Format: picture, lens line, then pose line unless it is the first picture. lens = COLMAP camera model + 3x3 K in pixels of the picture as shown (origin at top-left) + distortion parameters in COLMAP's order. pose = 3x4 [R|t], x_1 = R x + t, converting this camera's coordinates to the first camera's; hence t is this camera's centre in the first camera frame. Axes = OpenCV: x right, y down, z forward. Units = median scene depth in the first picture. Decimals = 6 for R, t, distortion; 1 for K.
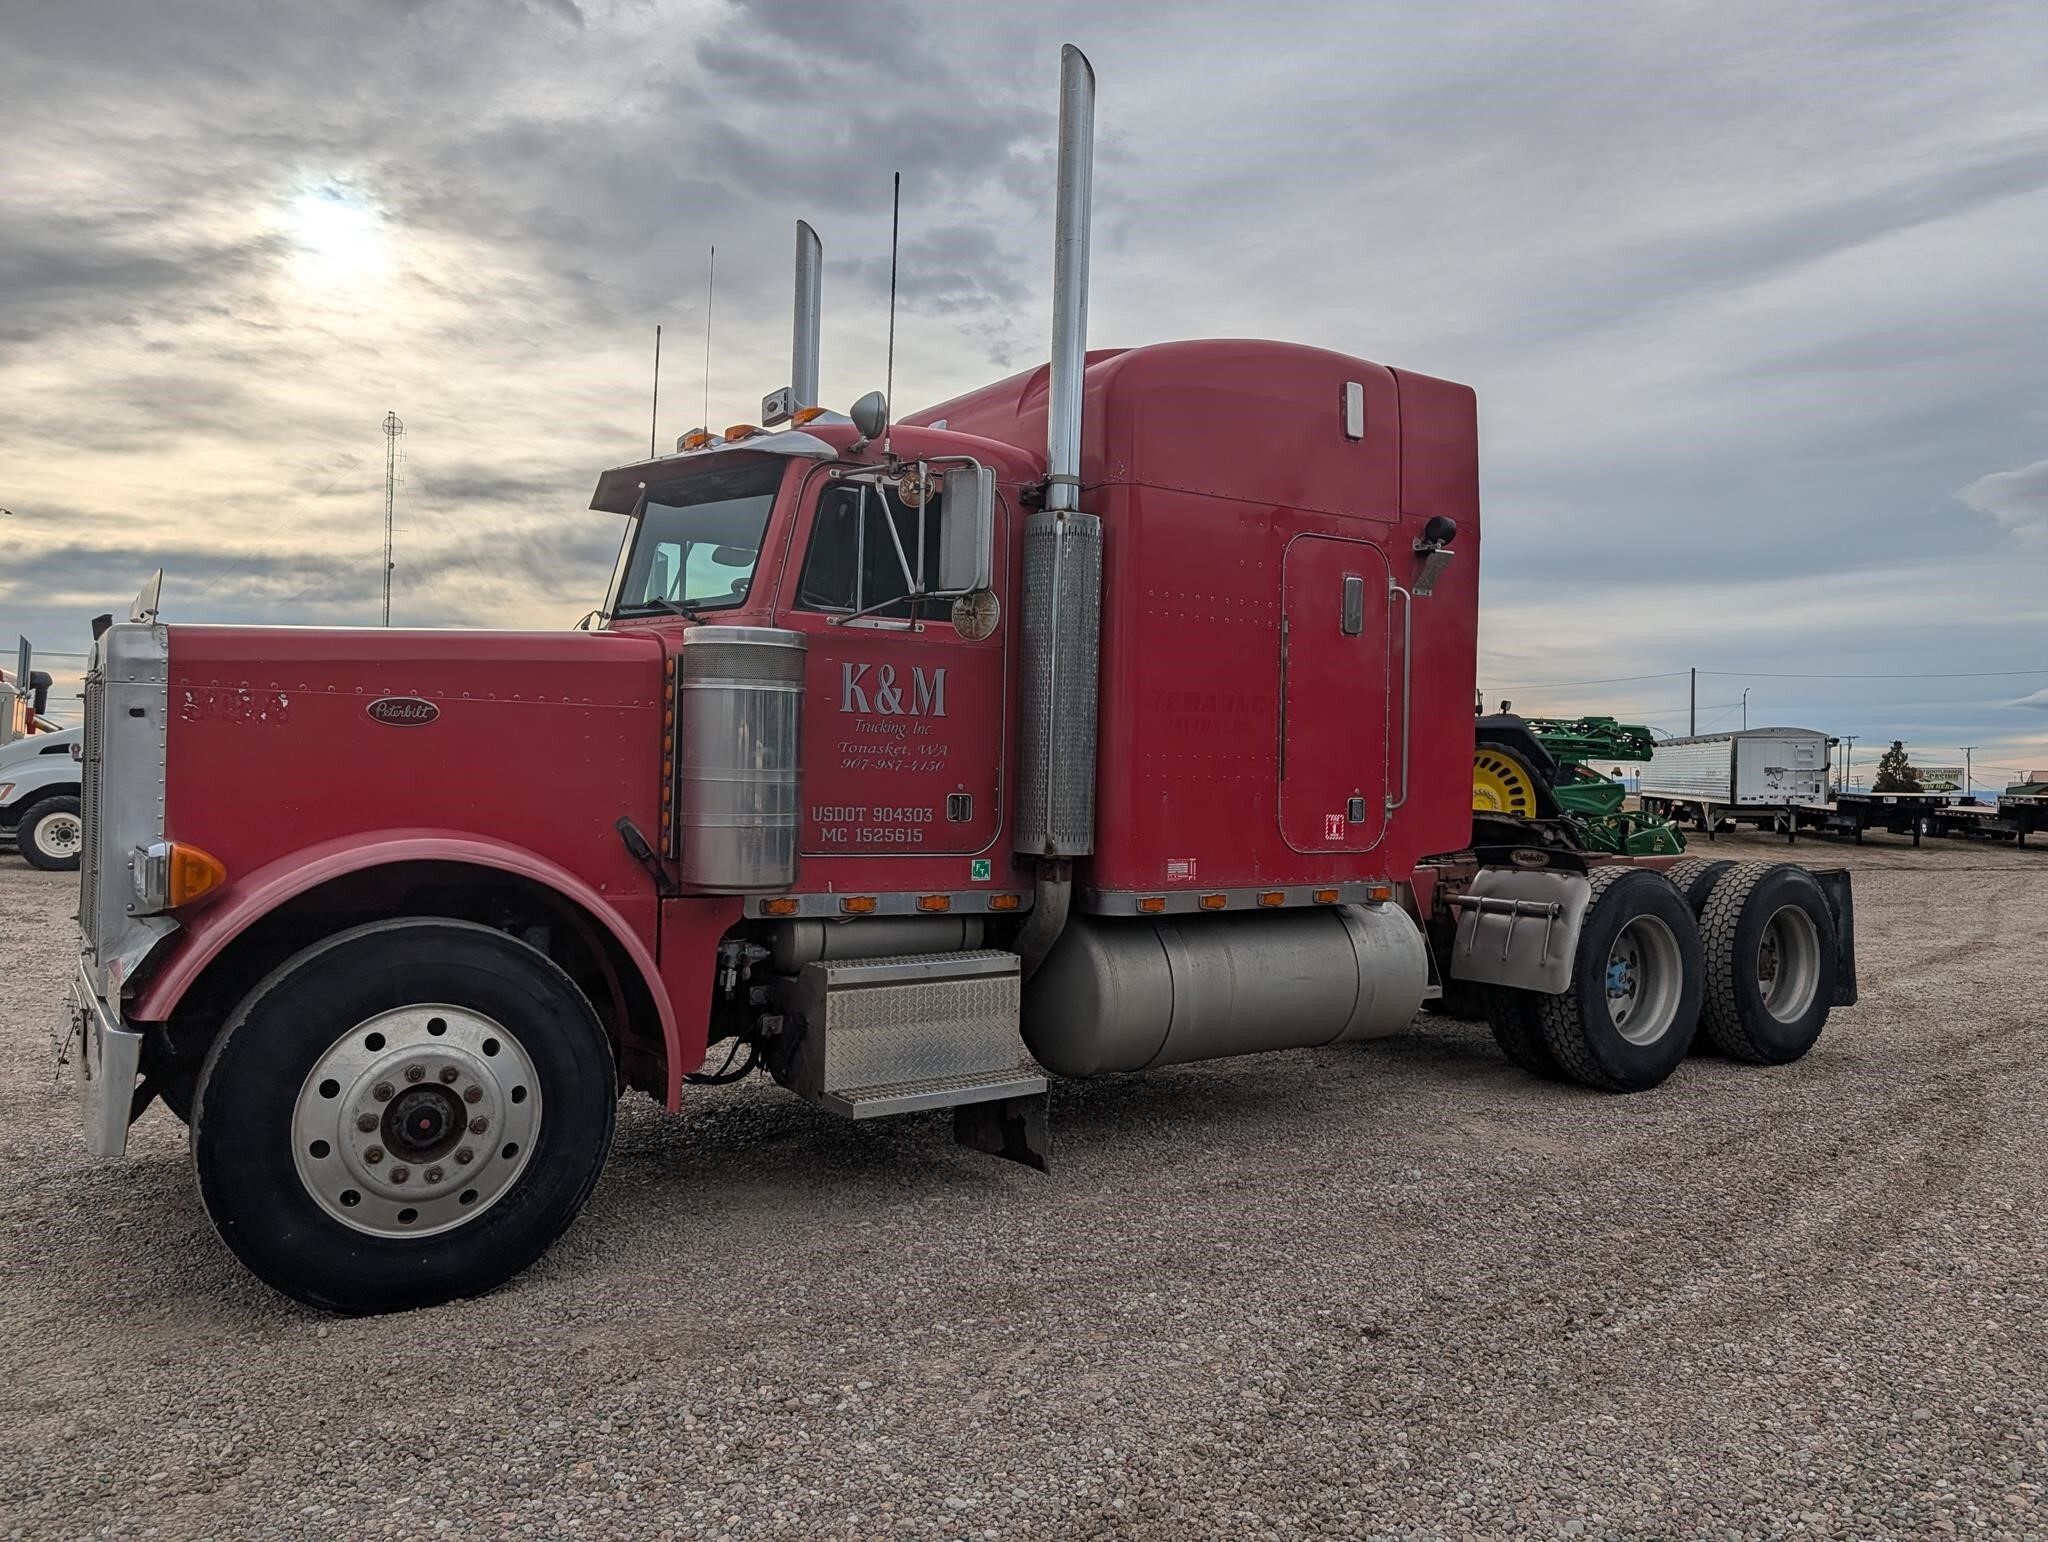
lens RADIAL K [[1475.5, 0, 1016.0], [0, 1475.5, 781.2], [0, 0, 1]] dist [0.027094, -0.027910]
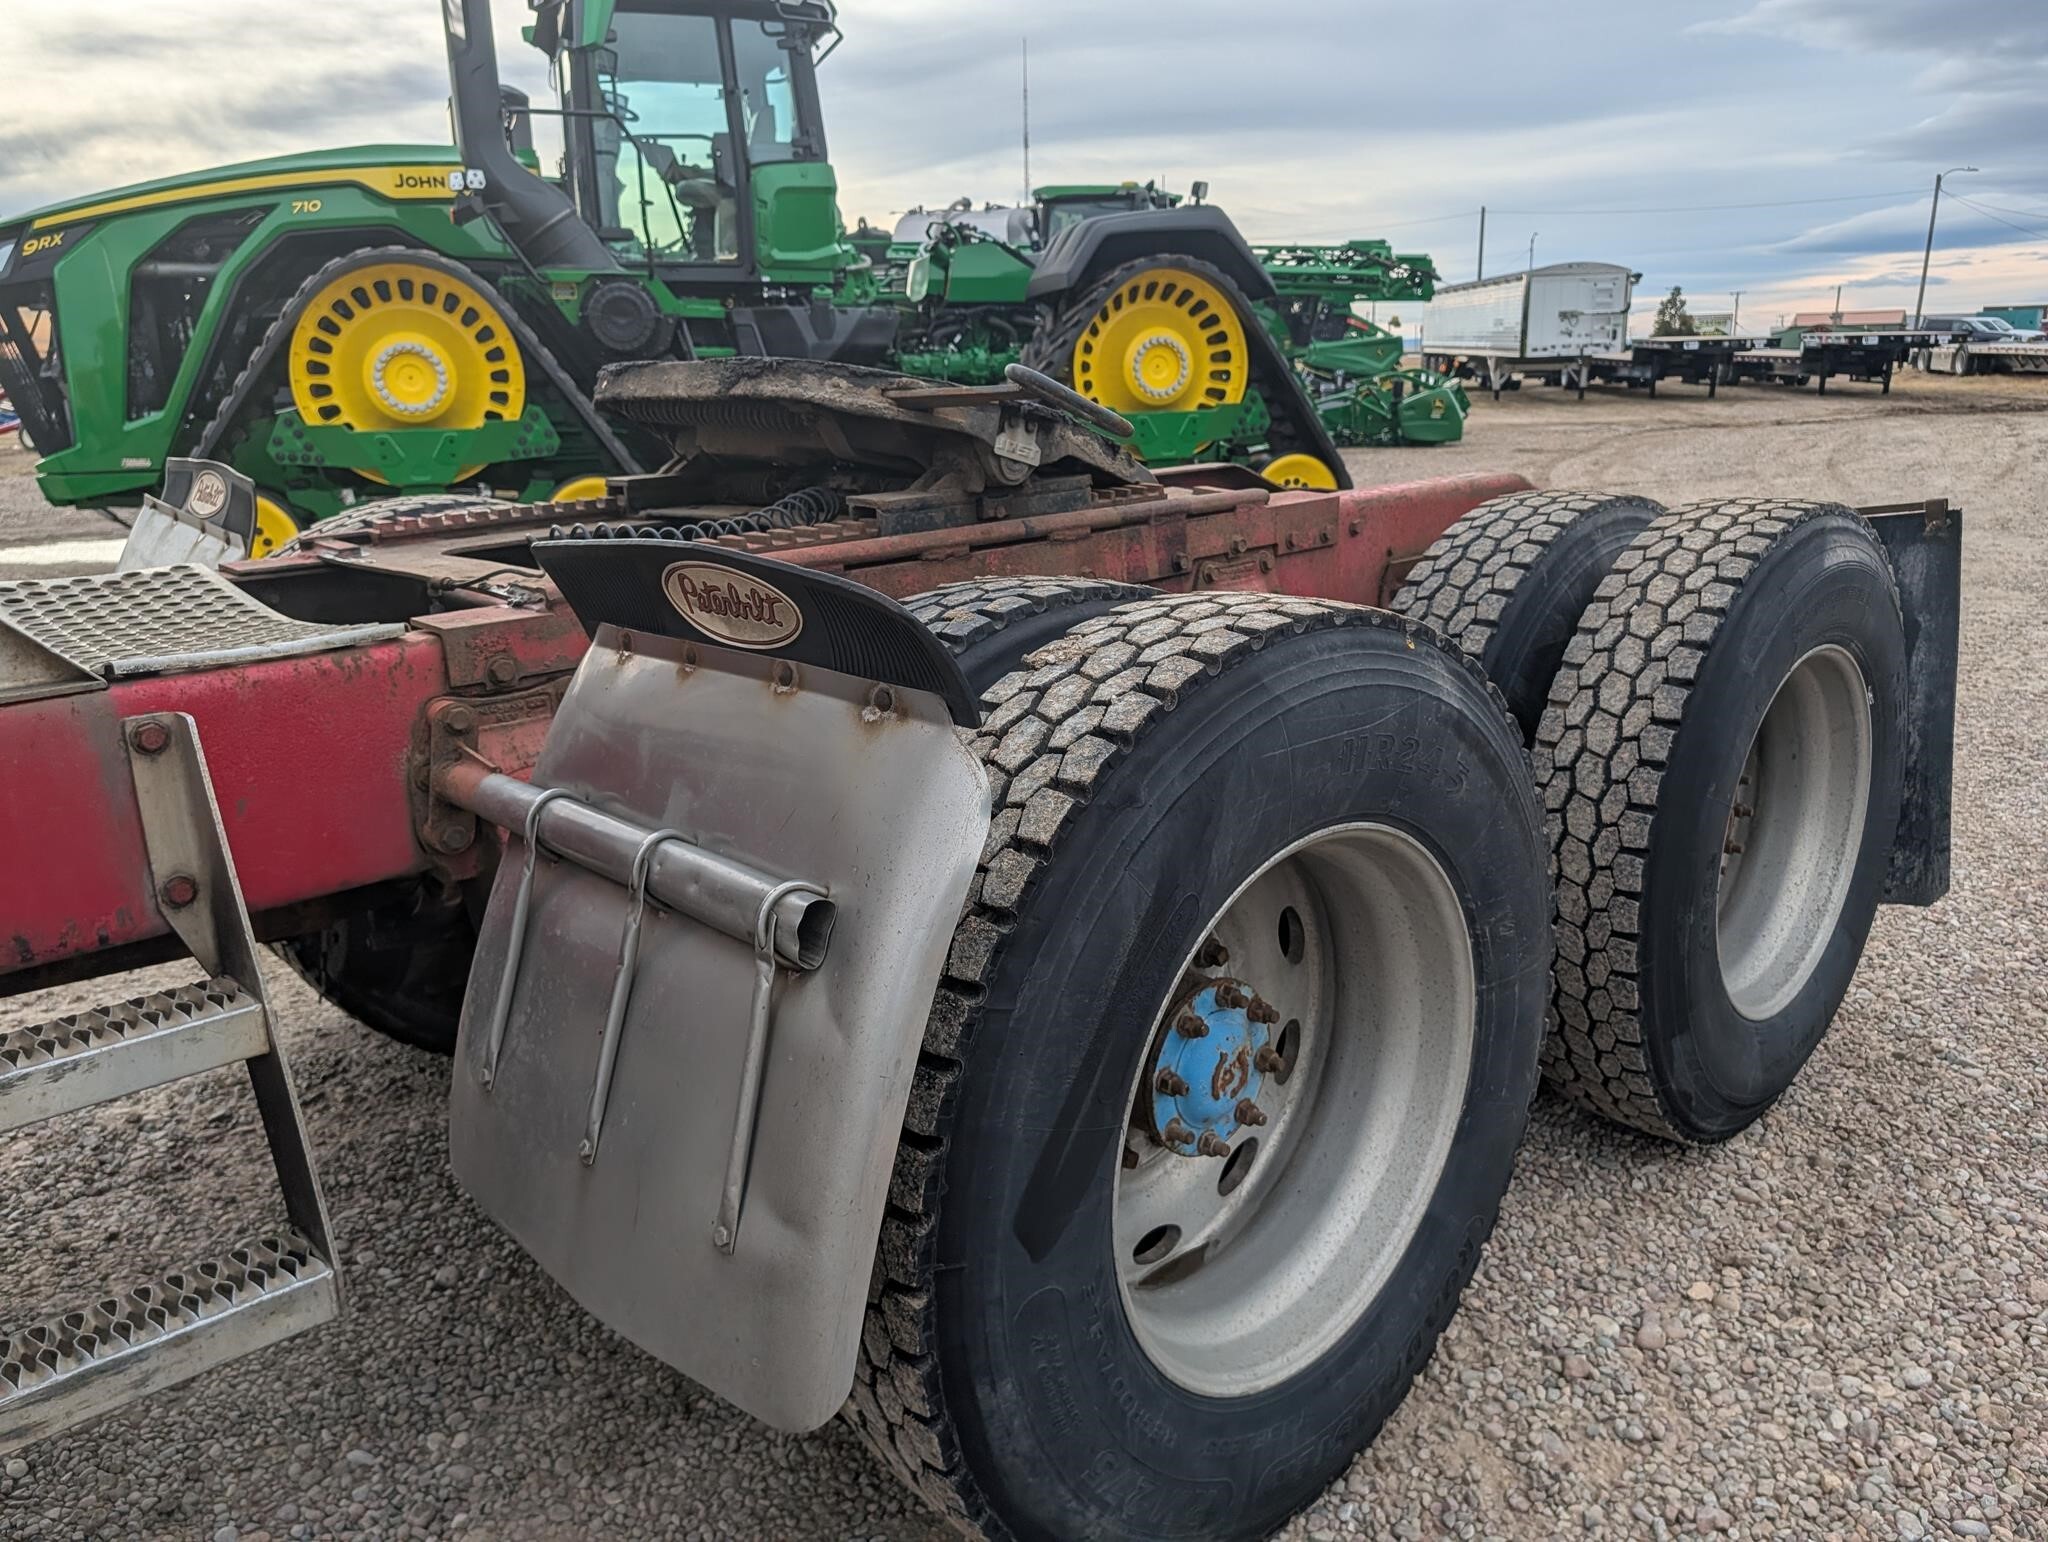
lens RADIAL K [[1399.3, 0, 1027.5], [0, 1399.3, 727.4], [0, 0, 1]] dist [0.004775, 0.002571]
pose [[0.990934, -0.067469, 0.116182, 0.090717], [0.035873, 0.966238, 0.255143, 0.005855], [-0.129474, -0.248662, 0.959898, 0.205584]]
